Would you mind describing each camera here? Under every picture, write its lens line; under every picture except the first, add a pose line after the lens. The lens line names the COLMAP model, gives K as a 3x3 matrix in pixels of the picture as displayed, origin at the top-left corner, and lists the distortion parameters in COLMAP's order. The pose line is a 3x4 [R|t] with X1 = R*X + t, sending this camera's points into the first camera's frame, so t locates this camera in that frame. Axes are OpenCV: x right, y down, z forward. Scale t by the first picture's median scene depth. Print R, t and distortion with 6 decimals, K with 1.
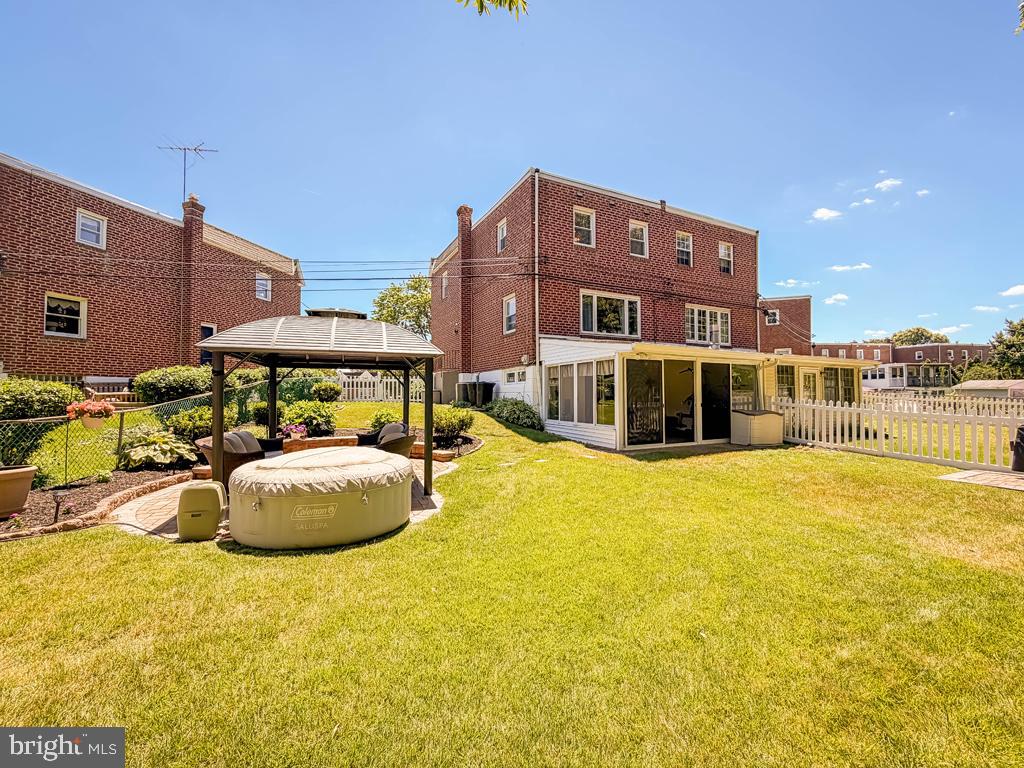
lens RADIAL K [[413.7, 0, 514.0], [0, 413.7, 386.6], [0, 0, 1]] dist [-0.002154, 0.000242]
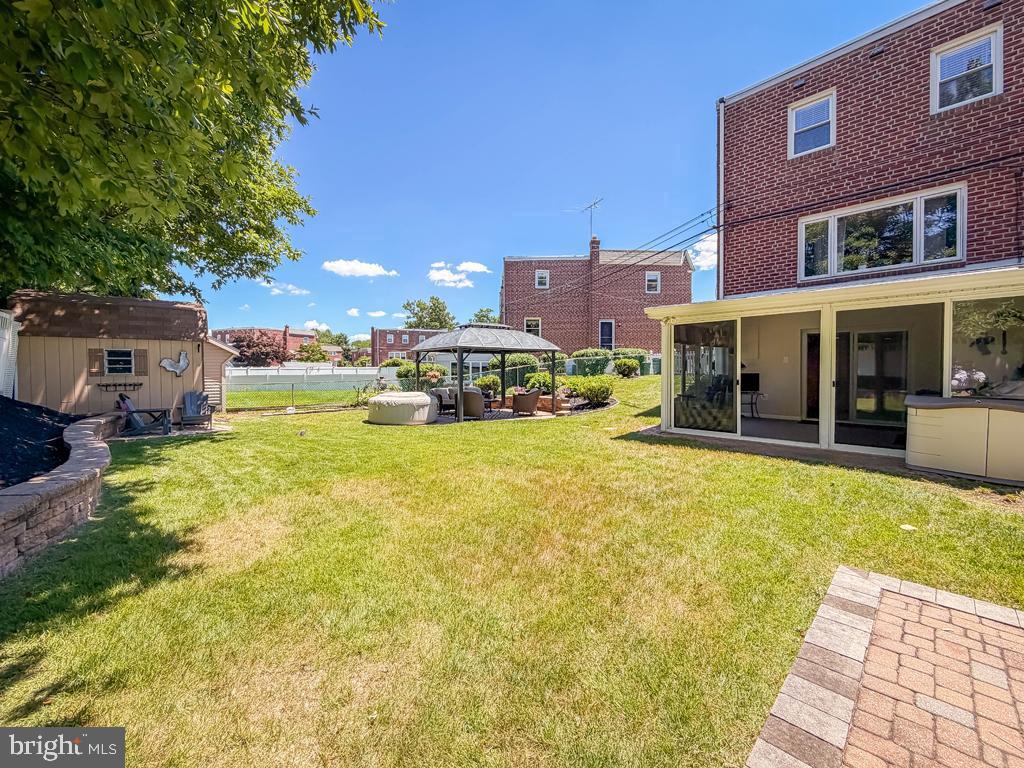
lens RADIAL K [[413.7, 0, 514.1], [0, 413.7, 378.7], [0, 0, 1]] dist [-0.002154, 0.000242]
pose [[0.309334, 0.018546, -0.950773, 0.693194], [0.018499, 0.999503, 0.025515, 0.011632], [0.950774, -0.025481, 0.308837, 0.309690]]
